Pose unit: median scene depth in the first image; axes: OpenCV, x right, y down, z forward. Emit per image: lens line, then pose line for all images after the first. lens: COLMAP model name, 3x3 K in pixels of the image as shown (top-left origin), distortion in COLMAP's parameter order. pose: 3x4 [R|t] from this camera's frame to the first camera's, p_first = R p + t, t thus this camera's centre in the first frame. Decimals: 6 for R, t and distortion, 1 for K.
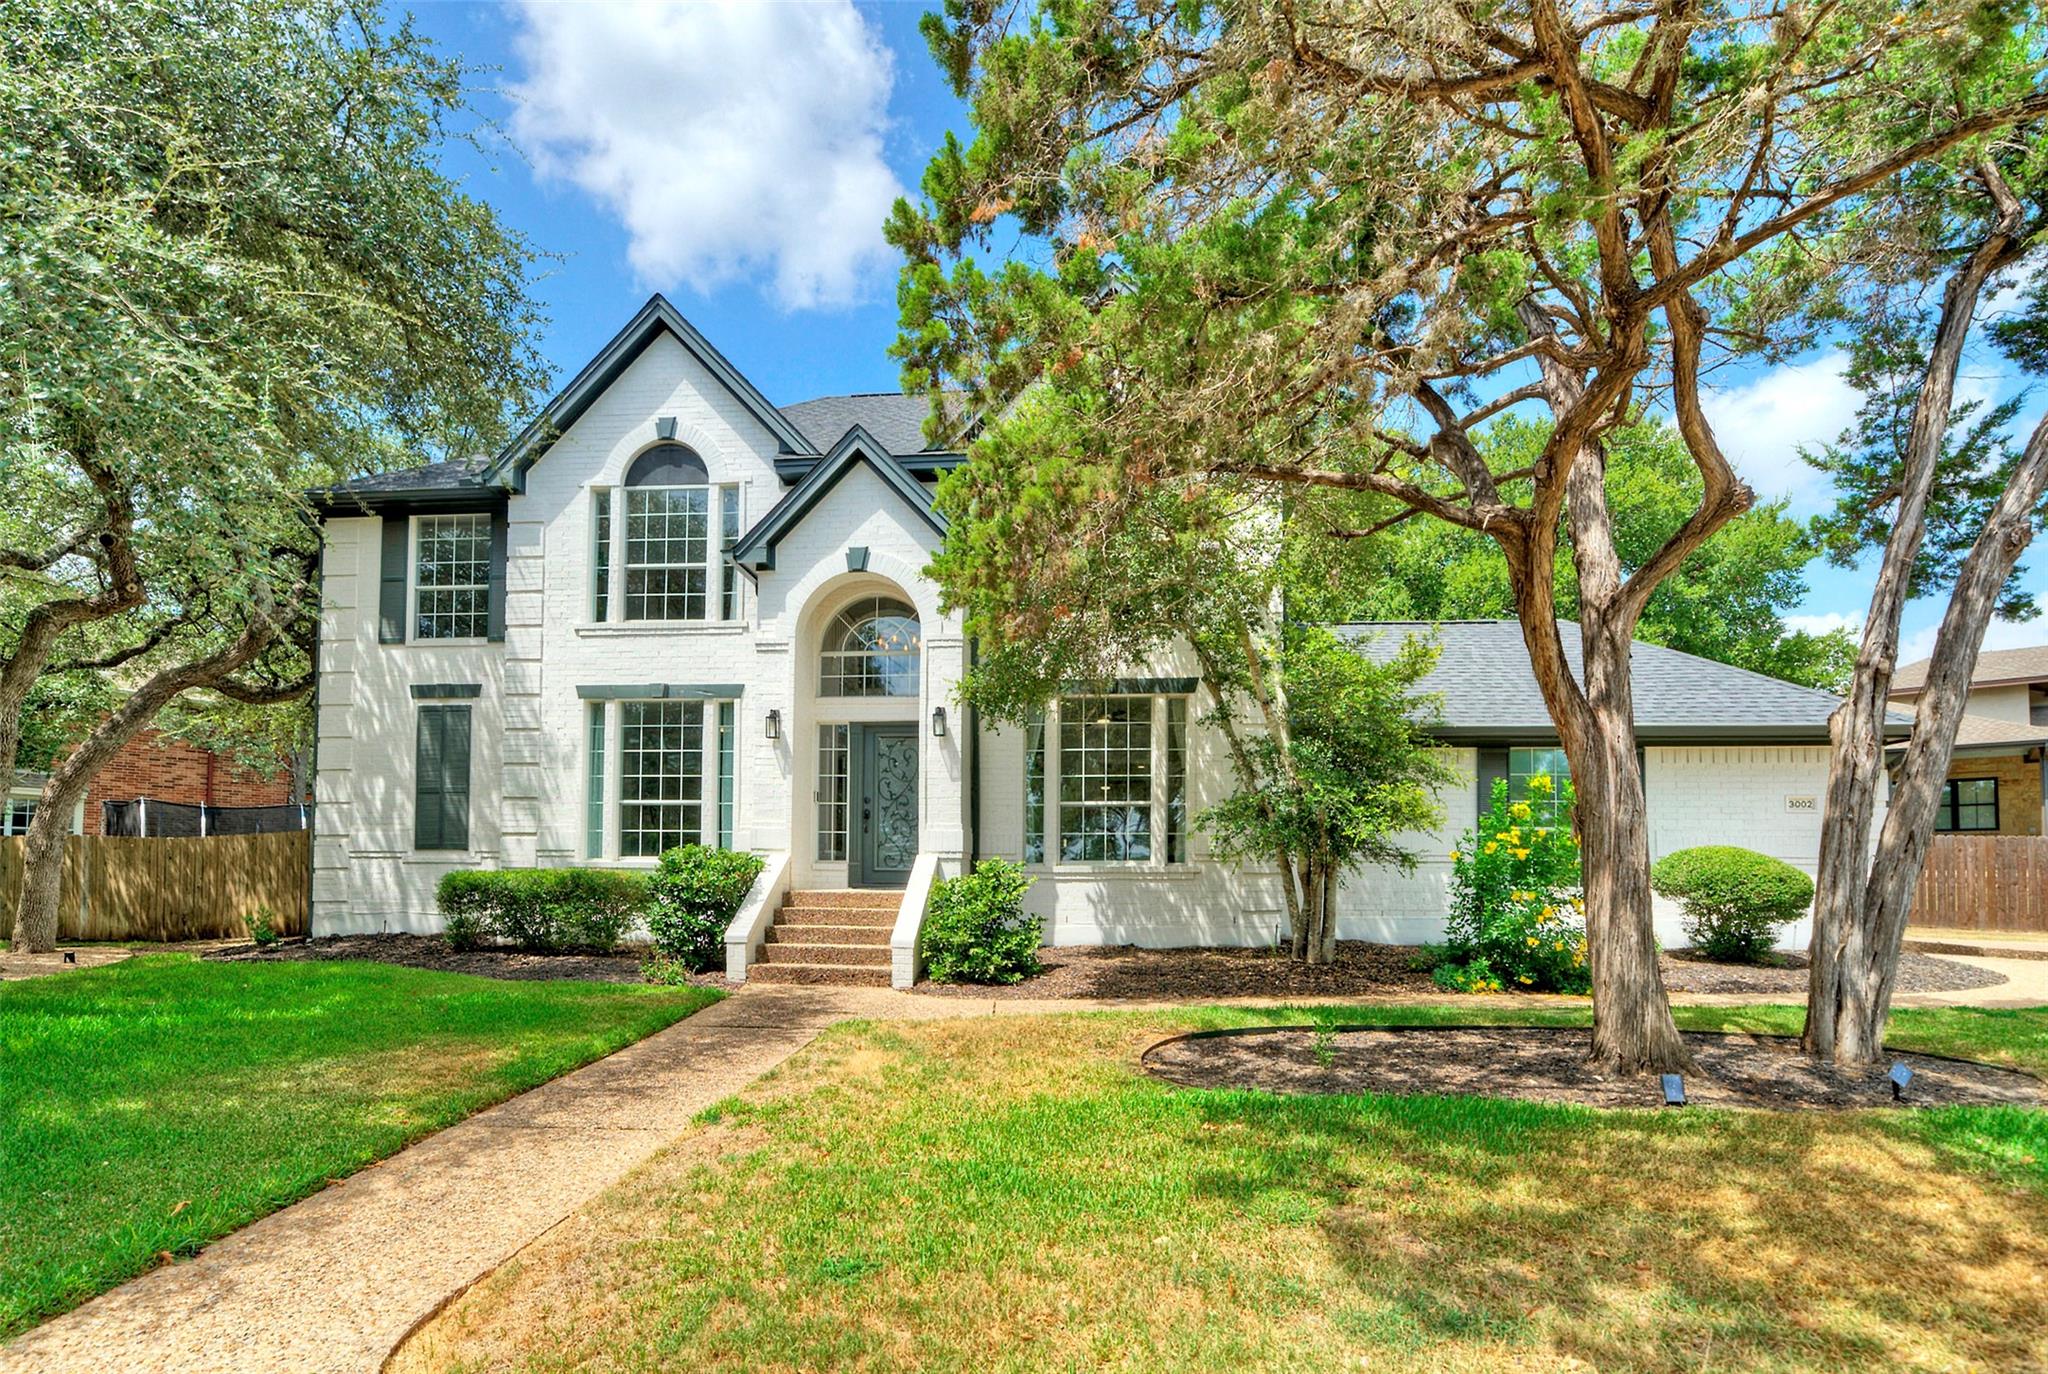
lens RADIAL K [[950.5, 0, 1025.0], [0, 950.5, 697.1], [0, 0, 1]] dist [0.001576, 0.001395]
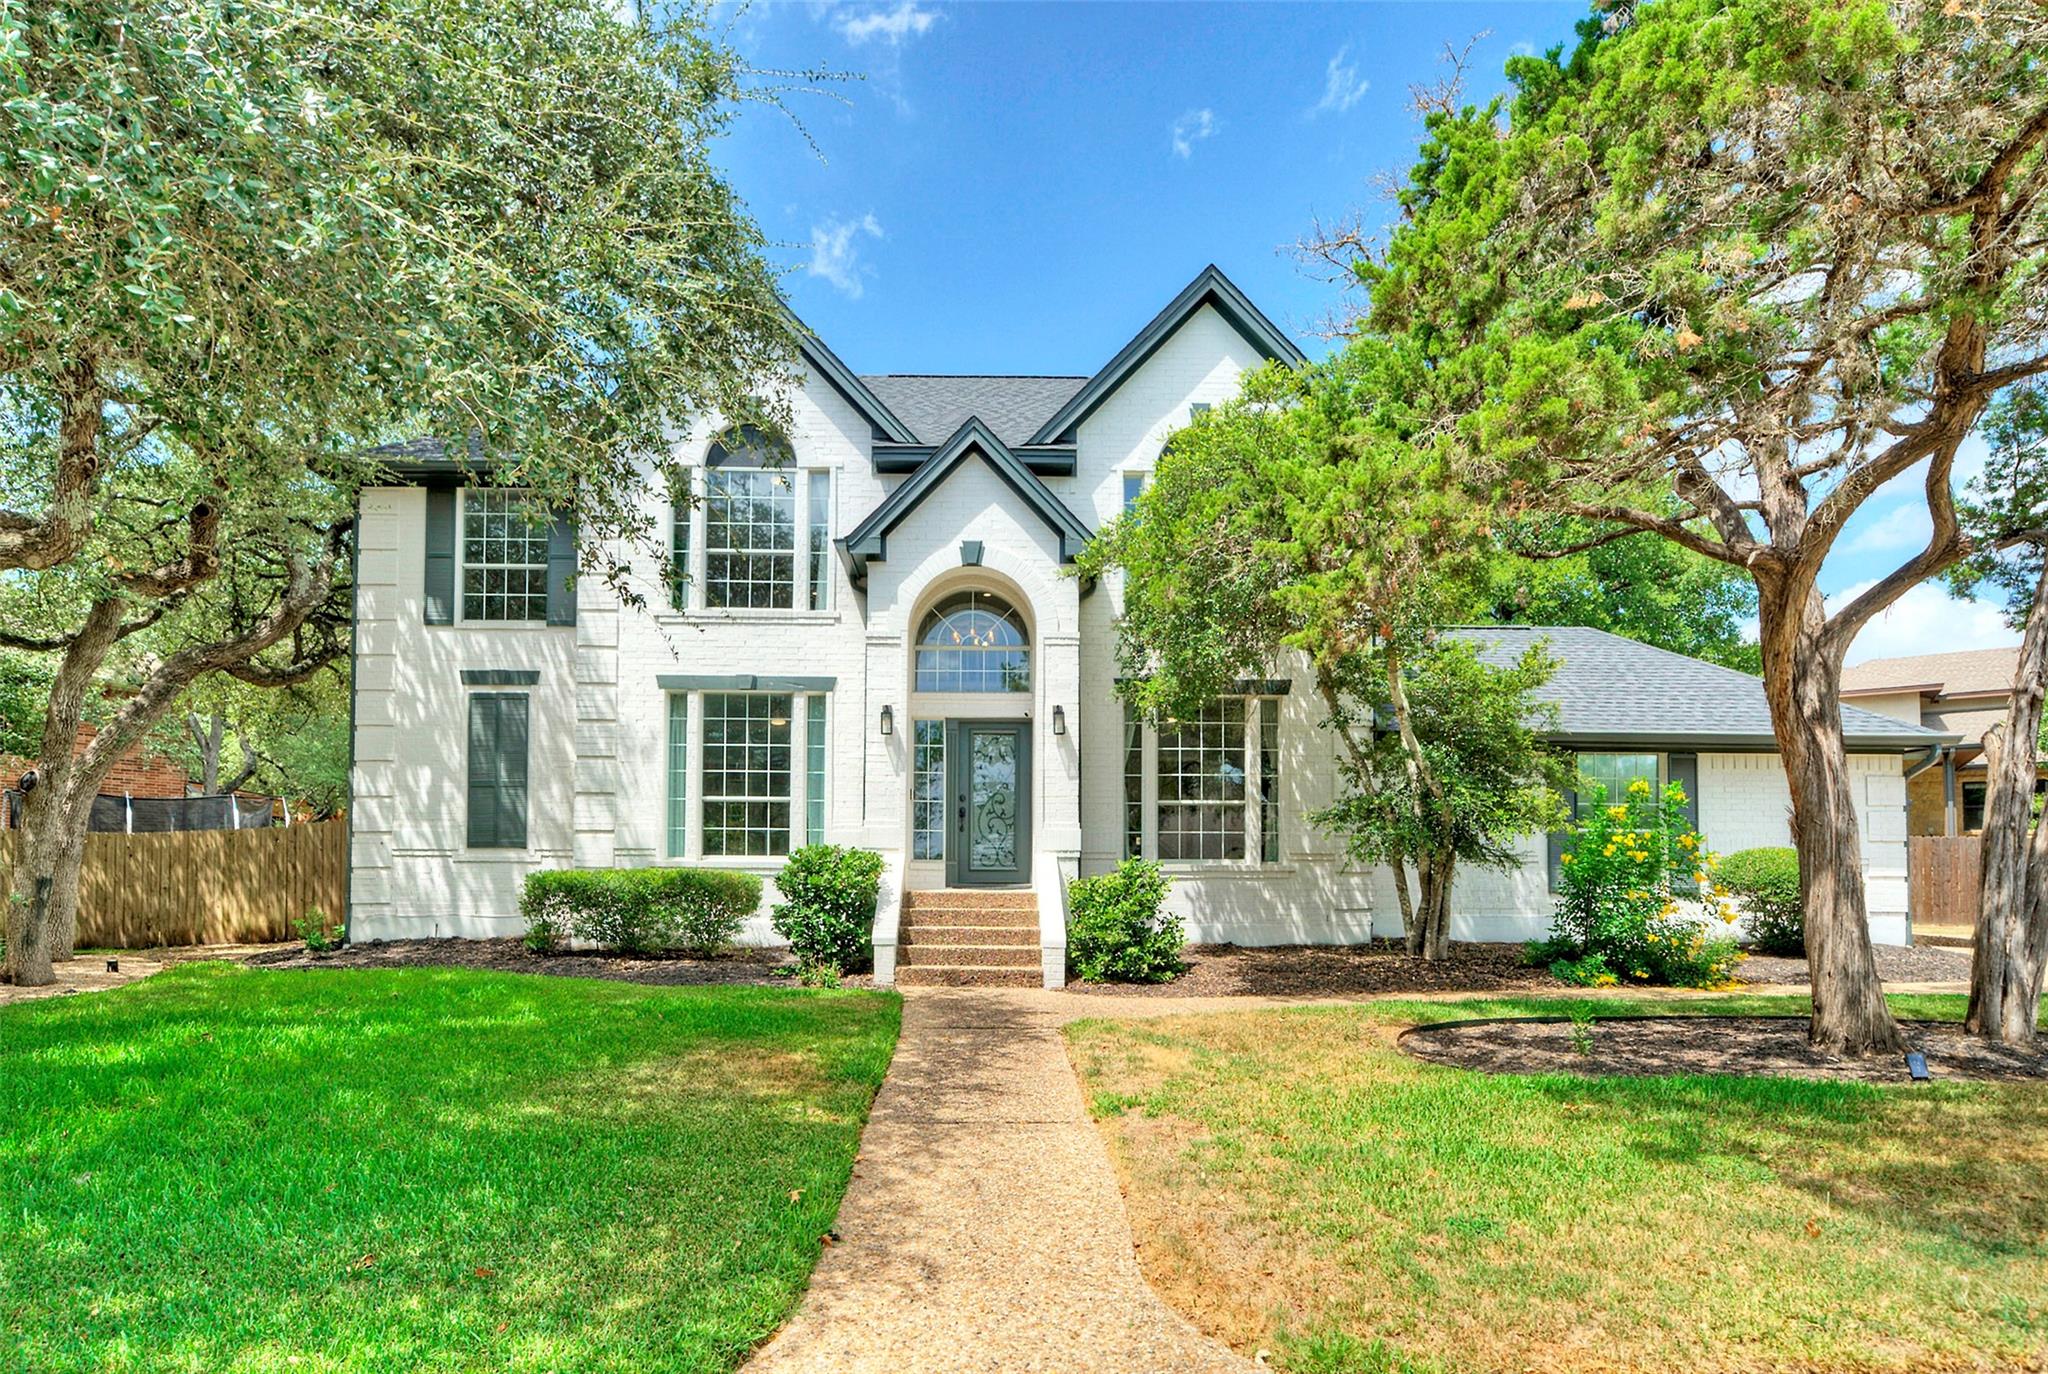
lens RADIAL K [[1003.8, 0, 1025.0], [0, 1003.8, 681.8], [0, 0, 1]] dist [0.003454, -0.001225]
pose [[0.994577, 0.019370, 0.102183, -0.238568], [-0.019143, 0.999812, -0.003202, -0.010196], [-0.102226, 0.001228, 0.994760, -0.040280]]
